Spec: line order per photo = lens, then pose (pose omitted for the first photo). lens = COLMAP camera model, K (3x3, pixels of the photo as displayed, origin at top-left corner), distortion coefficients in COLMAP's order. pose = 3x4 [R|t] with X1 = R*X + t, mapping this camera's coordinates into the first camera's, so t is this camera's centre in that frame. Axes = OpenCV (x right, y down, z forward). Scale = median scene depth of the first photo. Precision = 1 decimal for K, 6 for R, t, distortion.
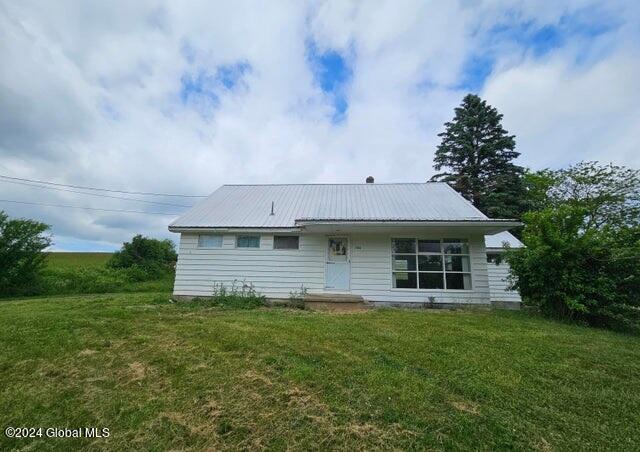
lens RADIAL K [[244.4, 0, 310.2], [0, 244.4, 225.1], [0, 0, 1]] dist [-0.001097, -0.000139]
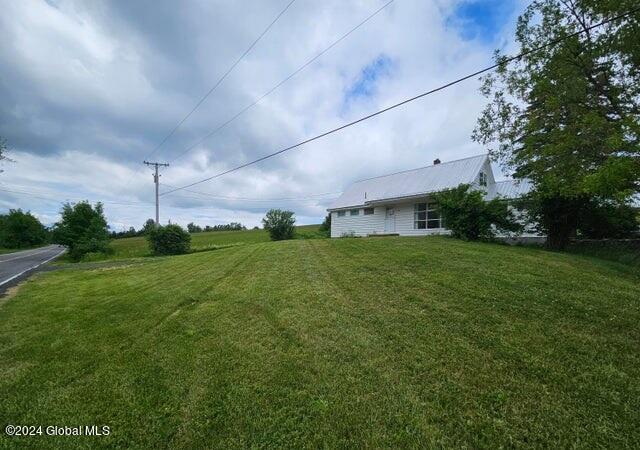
lens RADIAL K [[244.4, 0, 310.2], [0, 244.4, 224.1], [0, 0, 1]] dist [-0.001097, -0.000139]
pose [[0.725691, -0.064668, -0.684975, 0.972864], [0.157400, 0.984775, 0.073784, -0.059648], [0.669775, -0.161359, 0.724820, -0.923458]]
